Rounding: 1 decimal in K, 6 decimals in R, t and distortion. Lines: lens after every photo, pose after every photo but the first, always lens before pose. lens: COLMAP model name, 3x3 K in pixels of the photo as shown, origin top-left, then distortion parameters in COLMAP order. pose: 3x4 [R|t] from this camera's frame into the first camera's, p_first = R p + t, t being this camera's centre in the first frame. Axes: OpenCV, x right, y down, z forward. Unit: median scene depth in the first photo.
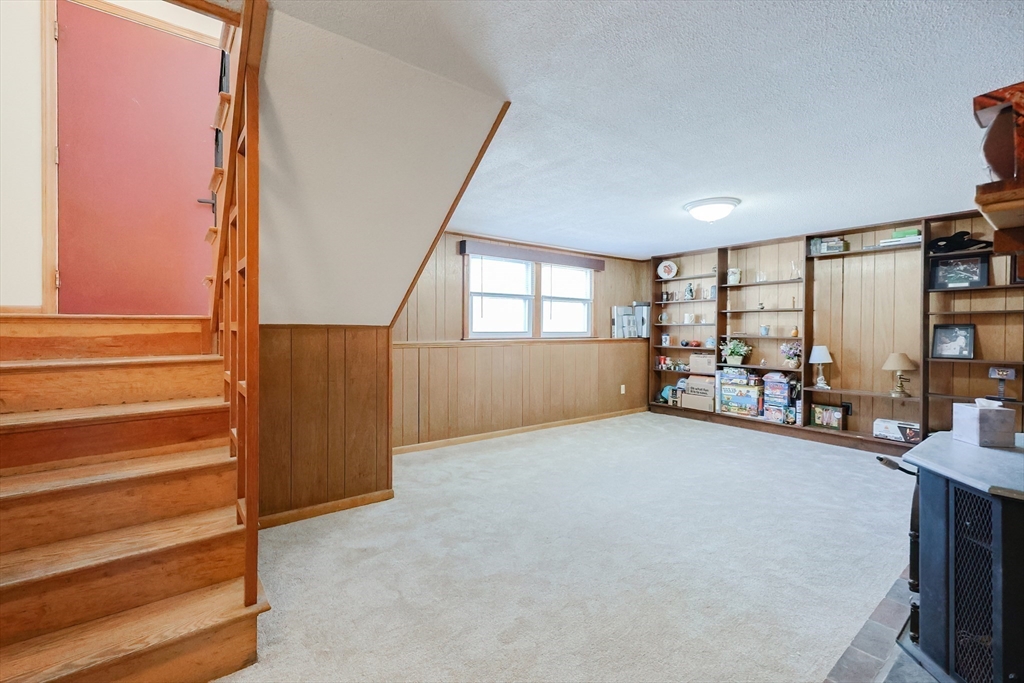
lens RADIAL K [[428.5, 0, 511.6], [0, 428.5, 328.8], [0, 0, 1]] dist [0.006116, 0.000295]
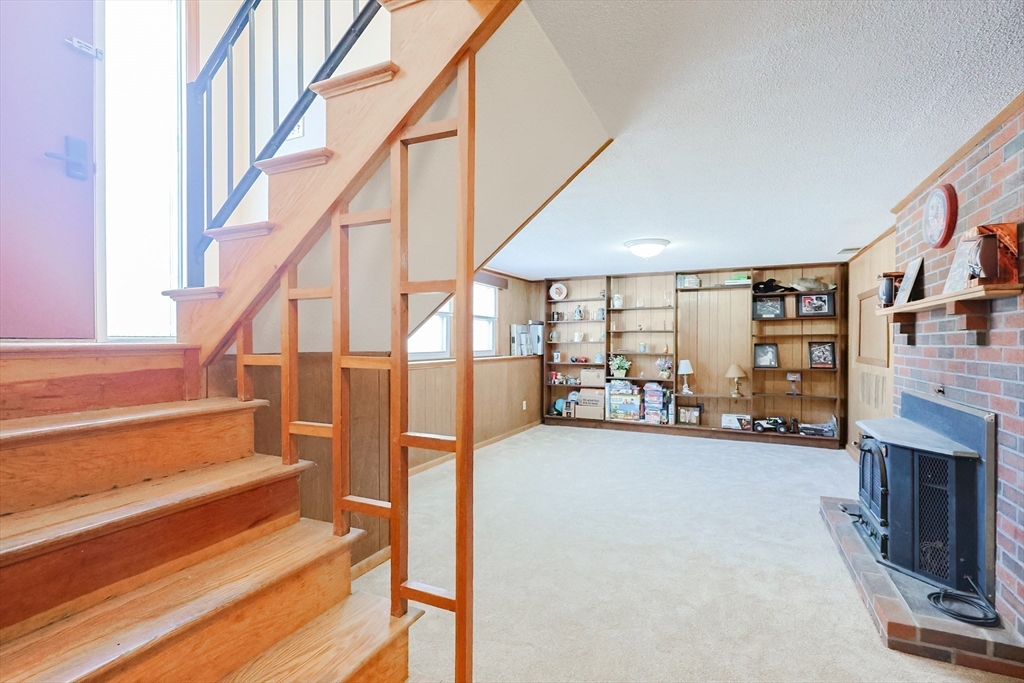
lens RADIAL K [[448.1, 0, 512.0], [0, 448.1, 341.5], [0, 0, 1]] dist [0.001735, 0.000201]
pose [[0.881239, -0.003656, 0.472656, -0.323186], [0.002751, 0.999993, 0.002606, -0.018233], [-0.472662, -0.000996, 0.881243, 0.072682]]
